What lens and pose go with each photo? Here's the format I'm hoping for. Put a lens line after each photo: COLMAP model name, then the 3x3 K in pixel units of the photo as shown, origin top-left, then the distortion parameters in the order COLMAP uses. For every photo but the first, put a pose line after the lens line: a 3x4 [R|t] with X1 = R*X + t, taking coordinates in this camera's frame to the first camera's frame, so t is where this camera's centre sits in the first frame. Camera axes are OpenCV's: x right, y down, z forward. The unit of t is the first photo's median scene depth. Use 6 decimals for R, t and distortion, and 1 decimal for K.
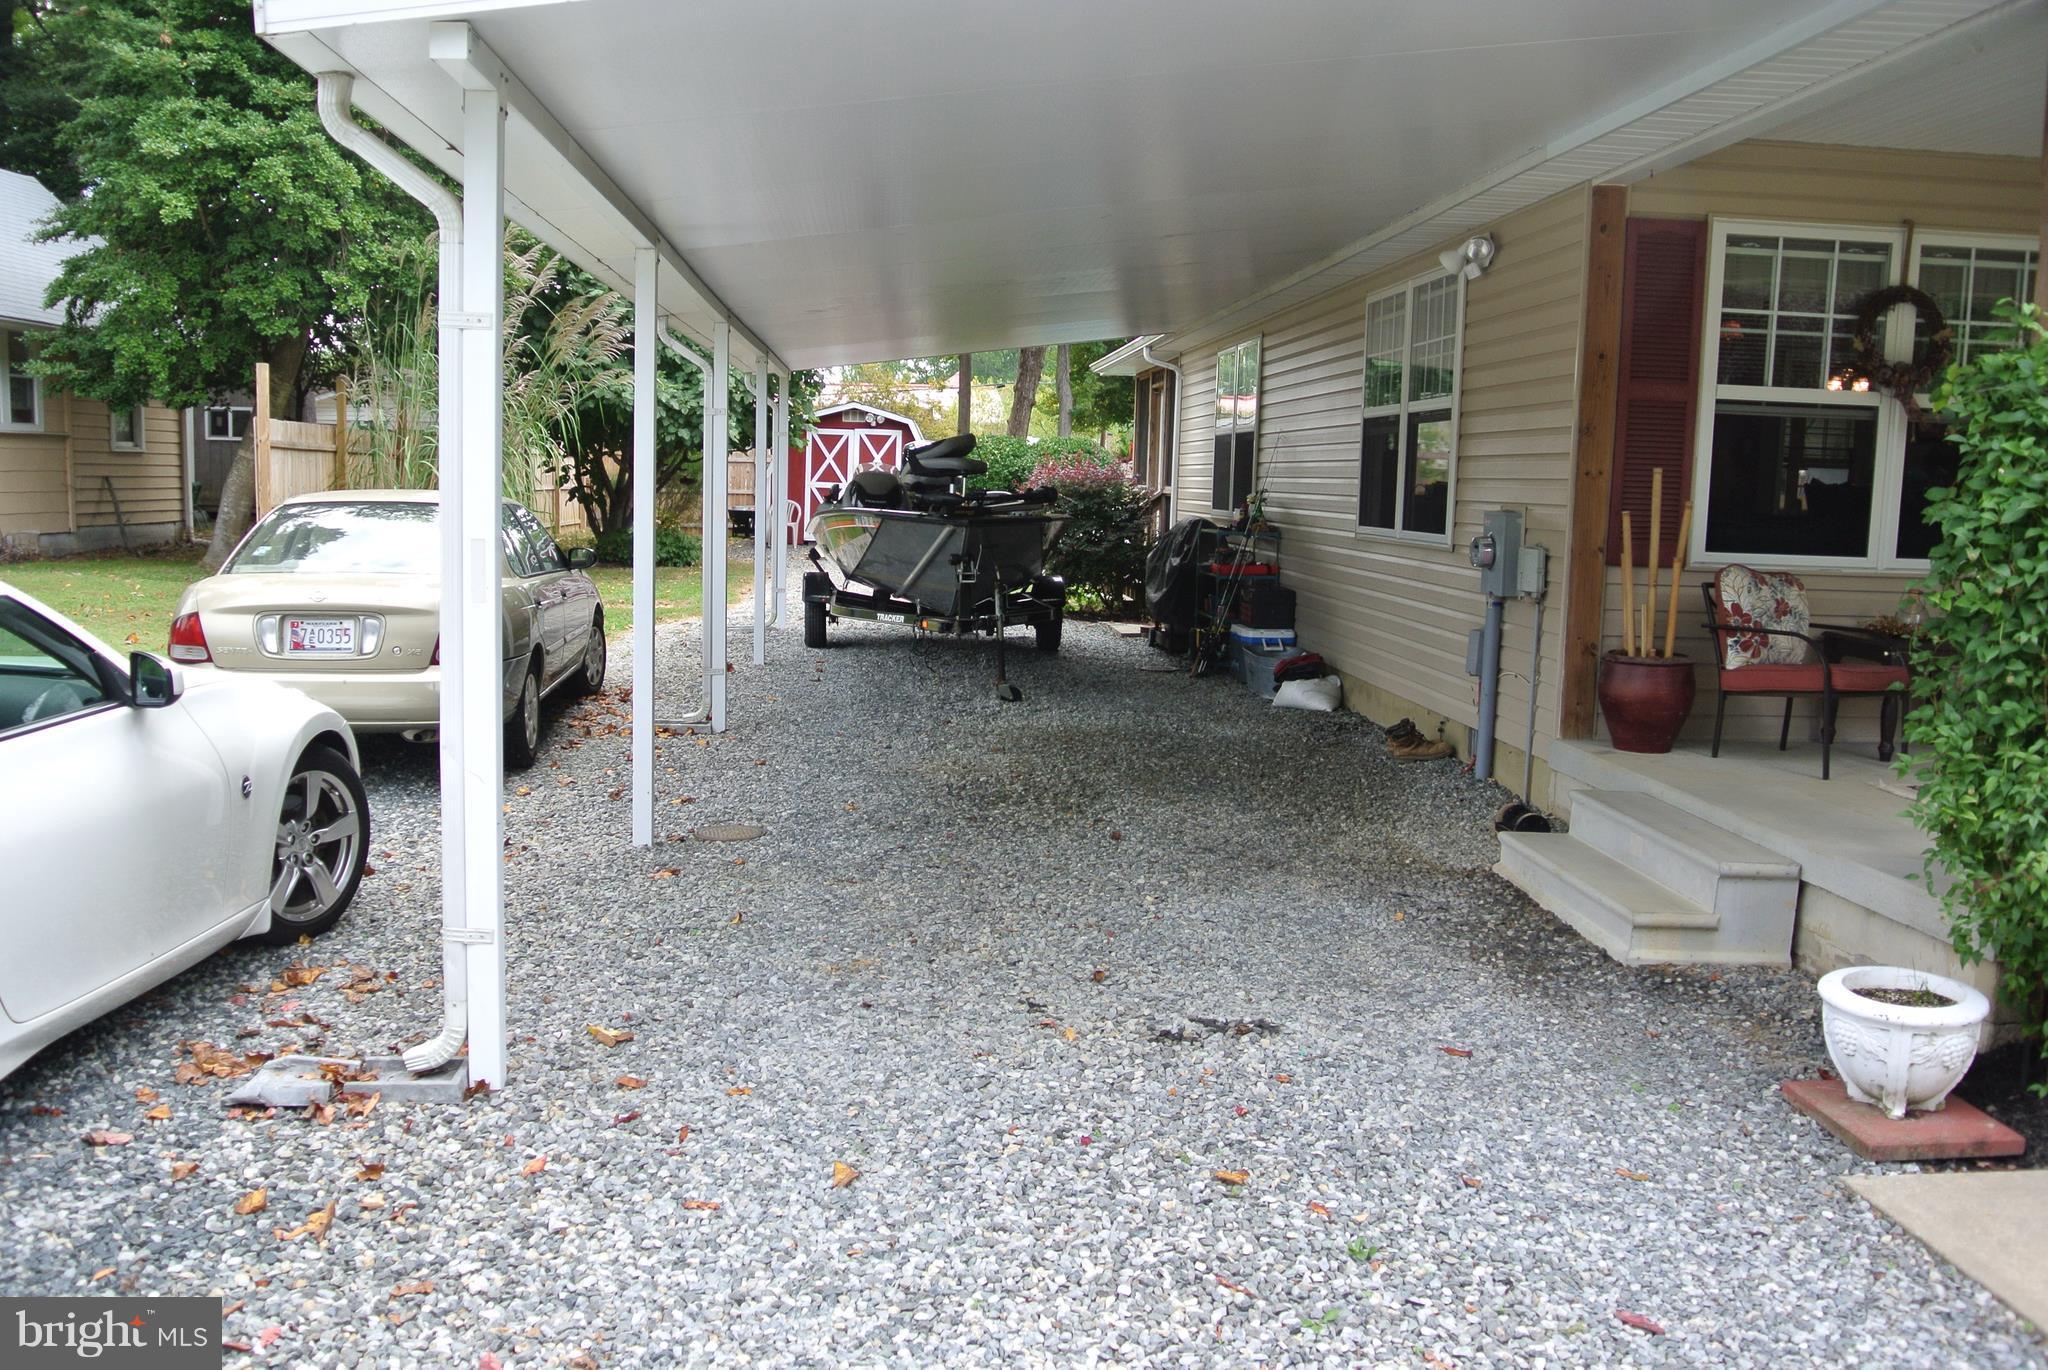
lens RADIAL K [[1597.3, 0, 1019.9], [0, 1597.3, 684.1], [0, 0, 1]] dist [-0.080027, 0.032768]
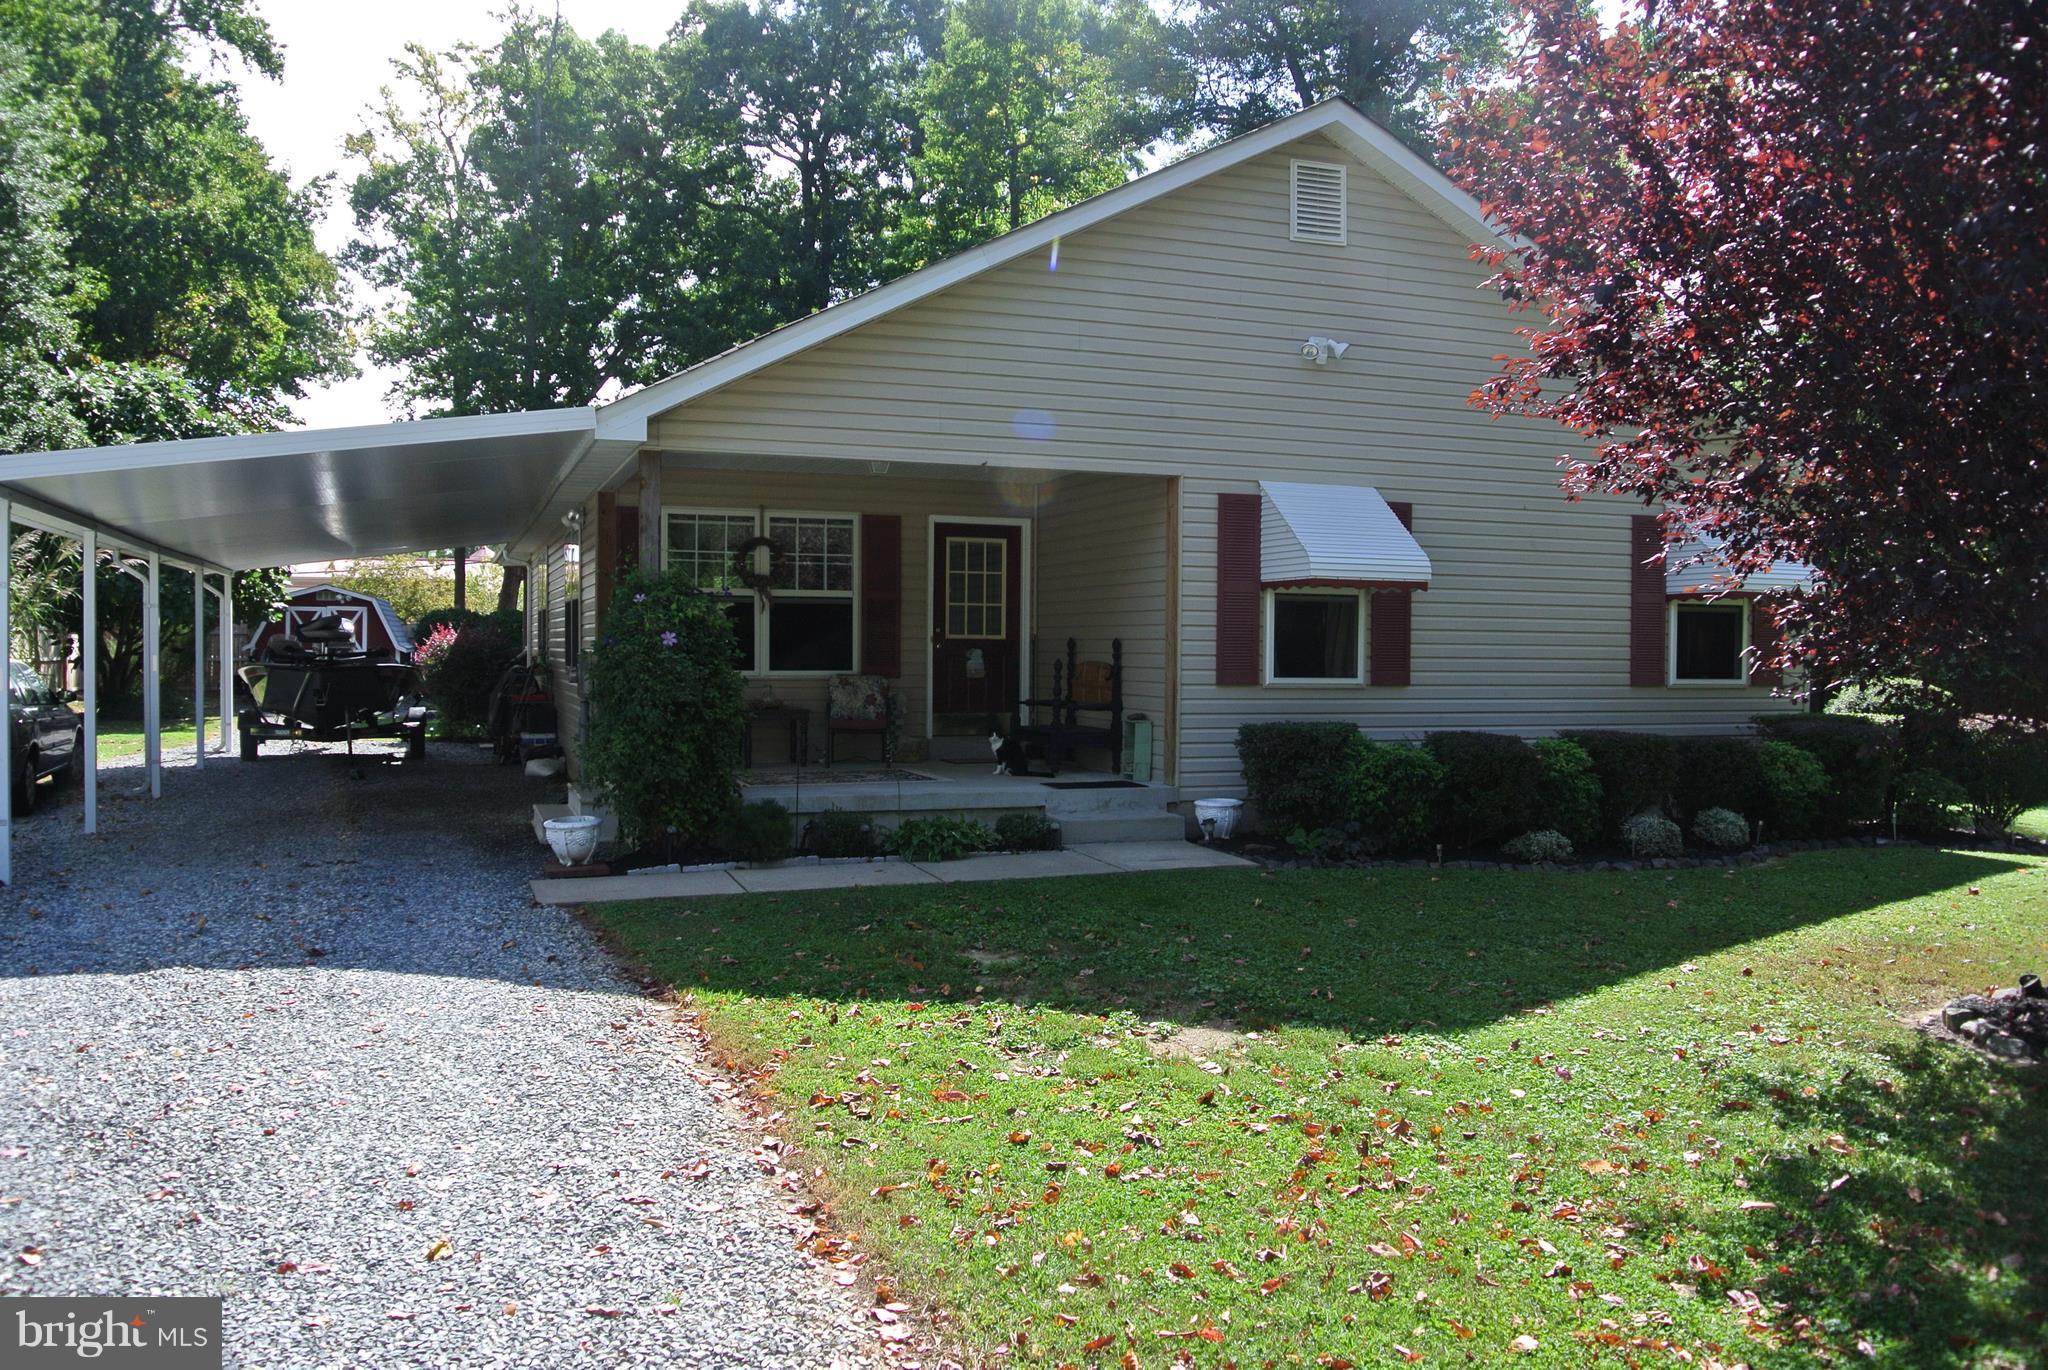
lens RADIAL K [[1597.3, 0, 1029.4], [0, 1597.3, 682.6], [0, 0, 1]] dist [-0.080027, 0.032768]
pose [[0.963687, -0.022024, 0.266124, 0.308589], [0.049448, 0.994076, -0.096792, 0.136706], [-0.262416, 0.106437, 0.959067, -0.958529]]
